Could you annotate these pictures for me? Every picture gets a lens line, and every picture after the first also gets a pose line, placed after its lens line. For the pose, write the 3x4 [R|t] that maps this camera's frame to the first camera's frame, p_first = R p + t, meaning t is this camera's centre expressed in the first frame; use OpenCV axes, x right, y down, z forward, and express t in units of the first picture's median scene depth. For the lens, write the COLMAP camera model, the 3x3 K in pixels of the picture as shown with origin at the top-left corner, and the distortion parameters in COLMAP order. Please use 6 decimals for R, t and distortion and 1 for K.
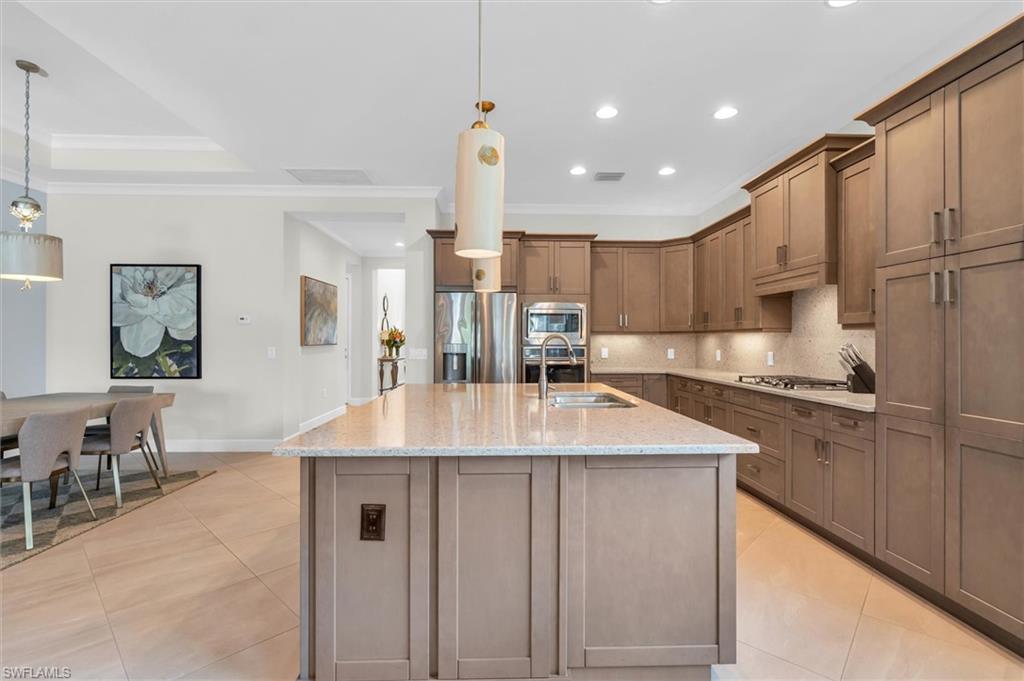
lens RADIAL K [[463.9, 0, 512.0], [0, 463.9, 340.5], [0, 0, 1]] dist [-0.002098, -0.000213]
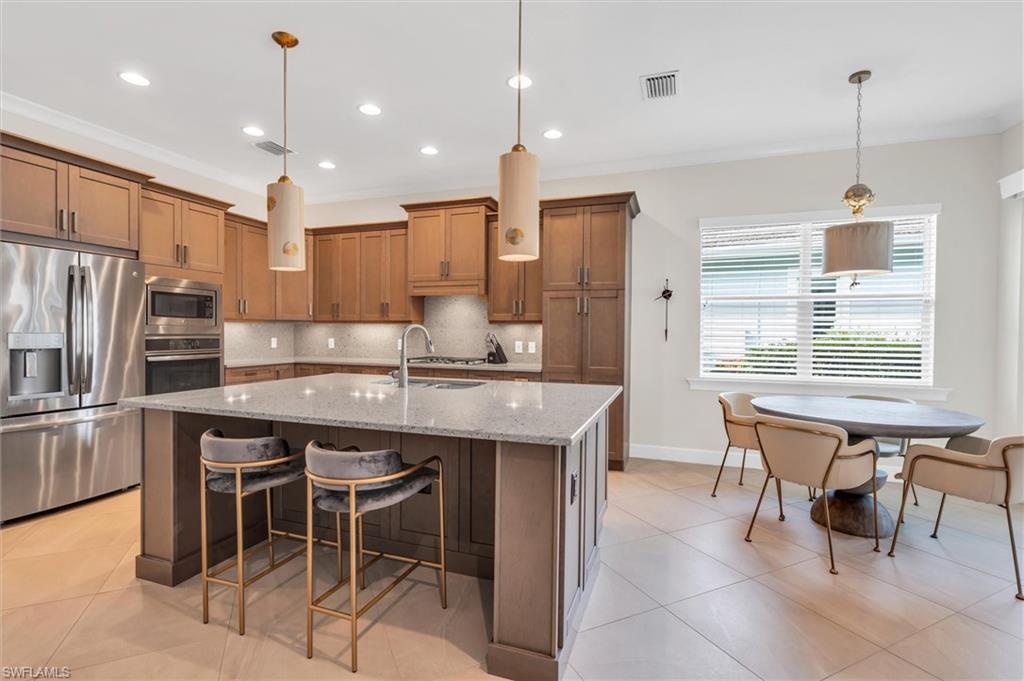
lens RADIAL K [[474.4, 0, 500.9], [0, 474.4, 338.8], [0, 0, 1]] dist [-0.002709, -0.000106]
pose [[0.379692, -0.012336, 0.925031, -0.448155], [-0.008784, 0.999818, 0.016939, -0.000833], [-0.925071, -0.014557, 0.379515, 0.214506]]
